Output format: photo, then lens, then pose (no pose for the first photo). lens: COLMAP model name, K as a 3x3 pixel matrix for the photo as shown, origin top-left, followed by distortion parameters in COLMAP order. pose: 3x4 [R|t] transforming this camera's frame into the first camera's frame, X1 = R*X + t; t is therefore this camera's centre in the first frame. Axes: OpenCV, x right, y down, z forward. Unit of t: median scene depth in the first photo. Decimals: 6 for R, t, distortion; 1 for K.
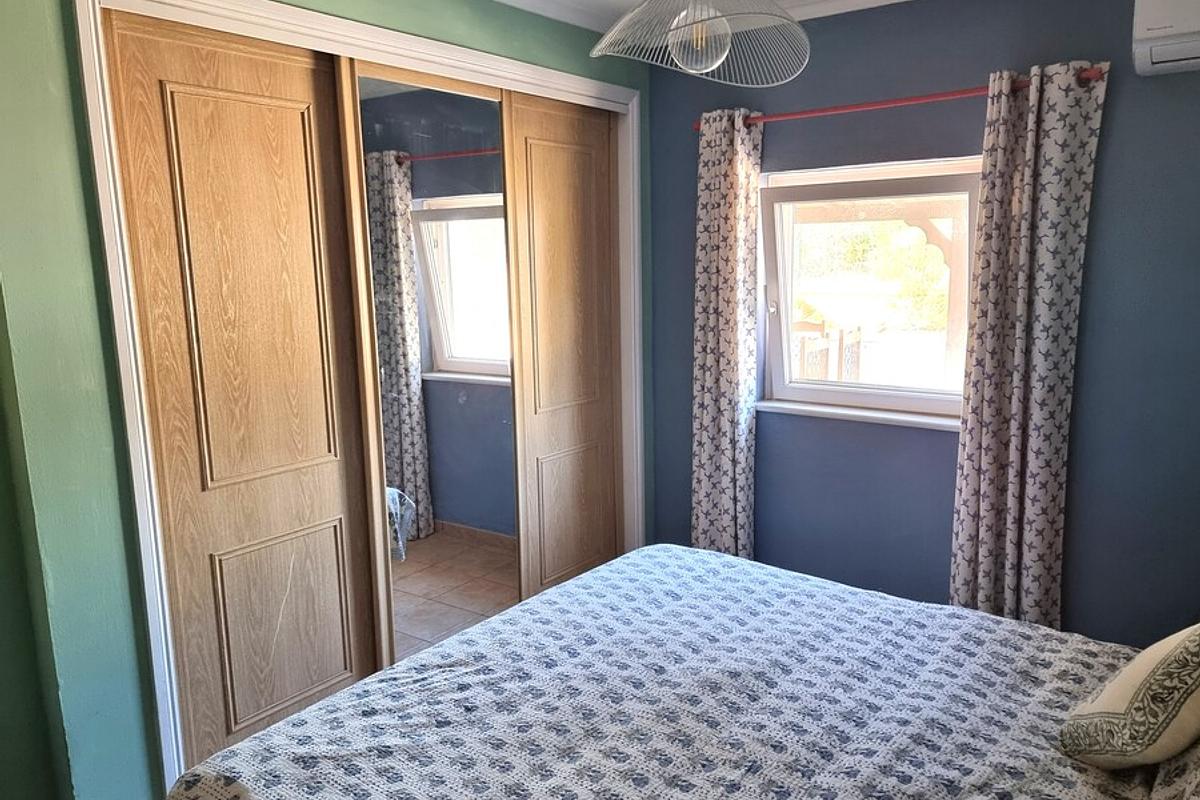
lens RADIAL K [[841.6, 0, 595.7], [0, 841.6, 405.8], [0, 0, 1]] dist [0.082044, -0.060977]
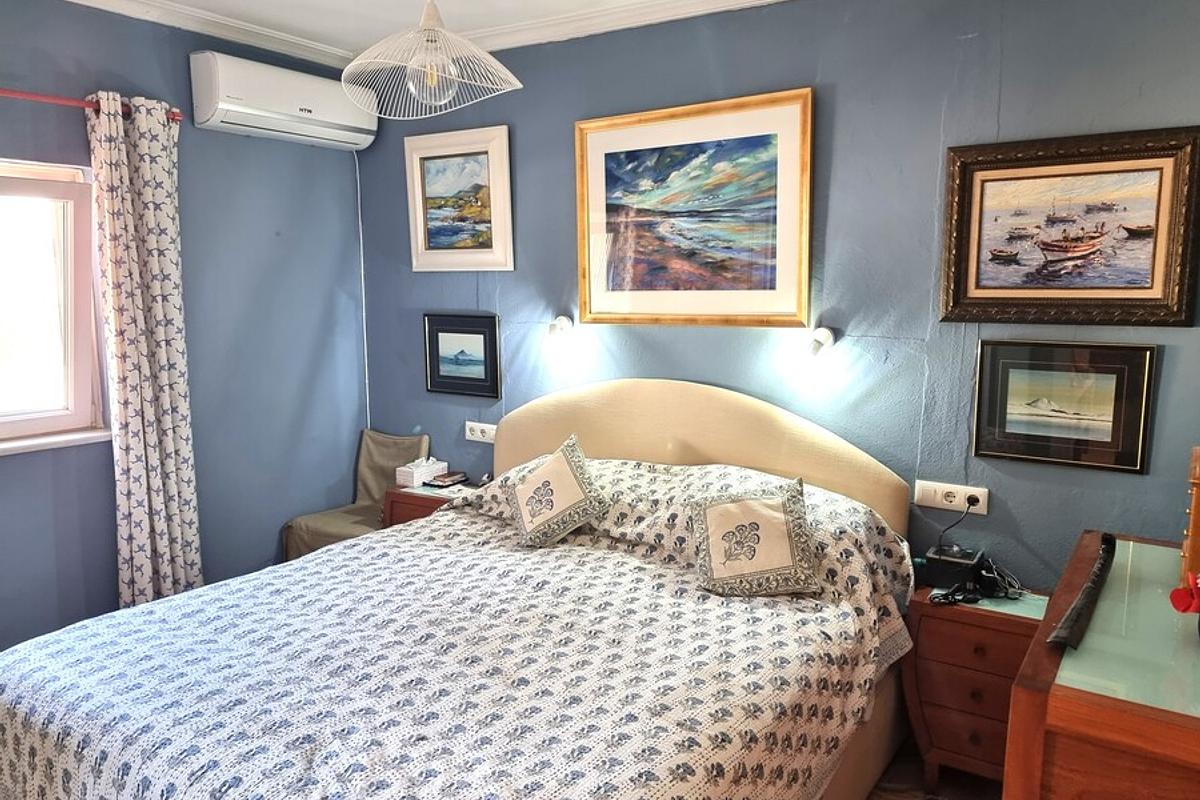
lens RADIAL K [[841.6, 0, 595.7], [0, 841.6, 405.8], [0, 0, 1]] dist [0.082044, -0.060977]
pose [[-0.030638, -0.131432, 0.990852, -0.761942], [0.171935, 0.975848, 0.134758, -0.061520], [-0.984632, 0.174491, -0.007300, 0.574305]]
